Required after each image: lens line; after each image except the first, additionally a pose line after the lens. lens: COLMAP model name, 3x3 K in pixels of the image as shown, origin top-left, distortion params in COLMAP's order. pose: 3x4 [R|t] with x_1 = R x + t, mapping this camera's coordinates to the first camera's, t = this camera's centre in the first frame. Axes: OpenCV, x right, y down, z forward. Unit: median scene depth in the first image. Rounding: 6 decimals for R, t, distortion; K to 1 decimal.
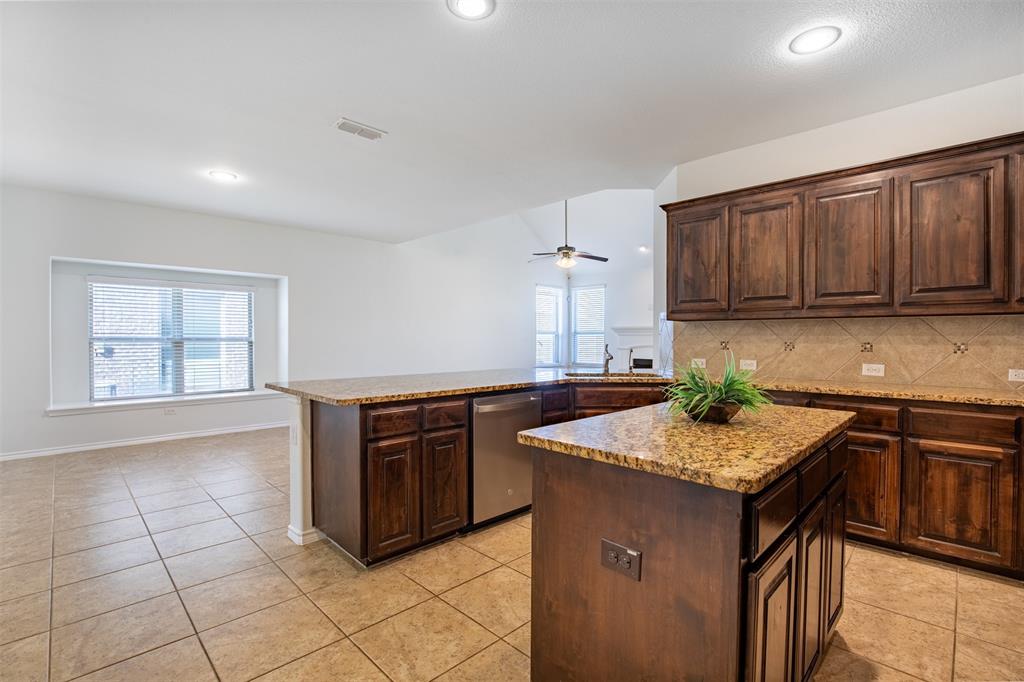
lens RADIAL K [[468.9, 0, 511.3], [0, 468.9, 342.8], [0, 0, 1]] dist [-0.039029, 0.008246]
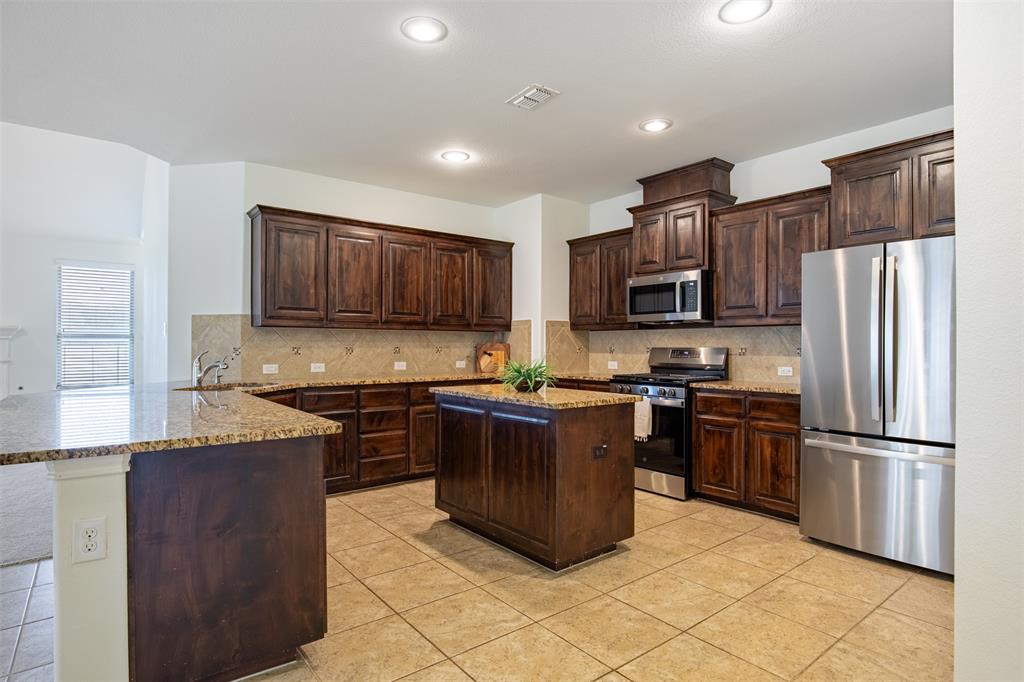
lens RADIAL K [[526.8, 0, 517.6], [0, 526.8, 345.3], [0, 0, 1]] dist [-0.000901, 0.000543]
pose [[0.117883, -0.001974, 0.993026, -0.886107], [0.009571, 0.999954, 0.000852, -0.004555], [-0.992981, 0.009404, 0.117896, 0.453301]]
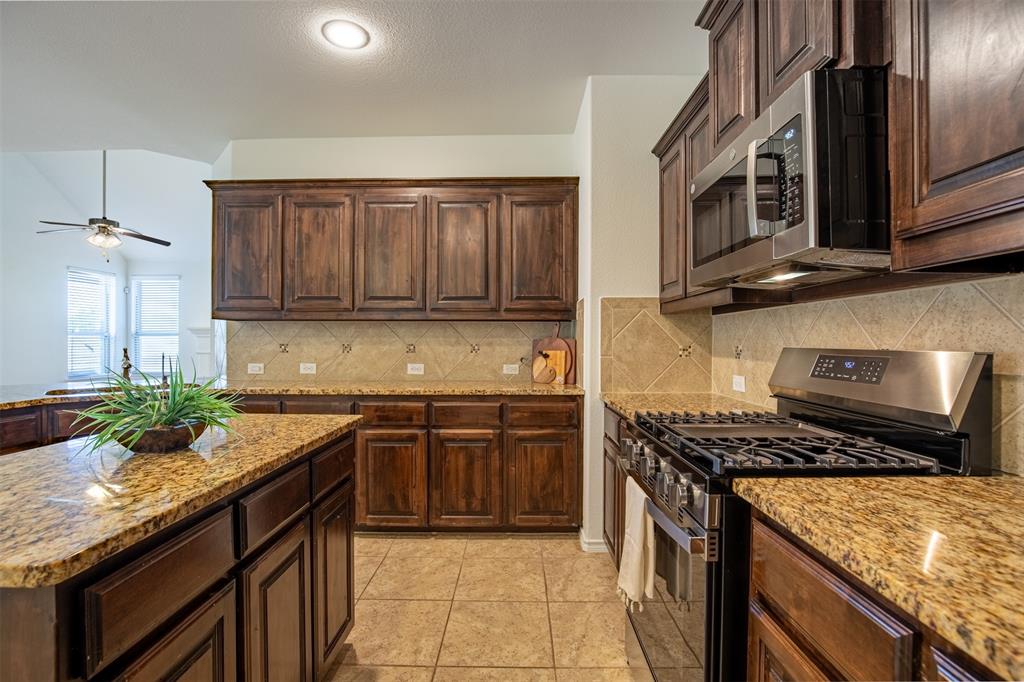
lens RADIAL K [[468.9, 0, 511.3], [0, 468.9, 342.8], [0, 0, 1]] dist [-0.039029, 0.008246]
pose [[0.715345, -0.003405, 0.698763, 0.180014], [0.007445, 0.999969, -0.002750, 0.001132], [-0.698732, 0.007169, 0.715348, 0.041567]]
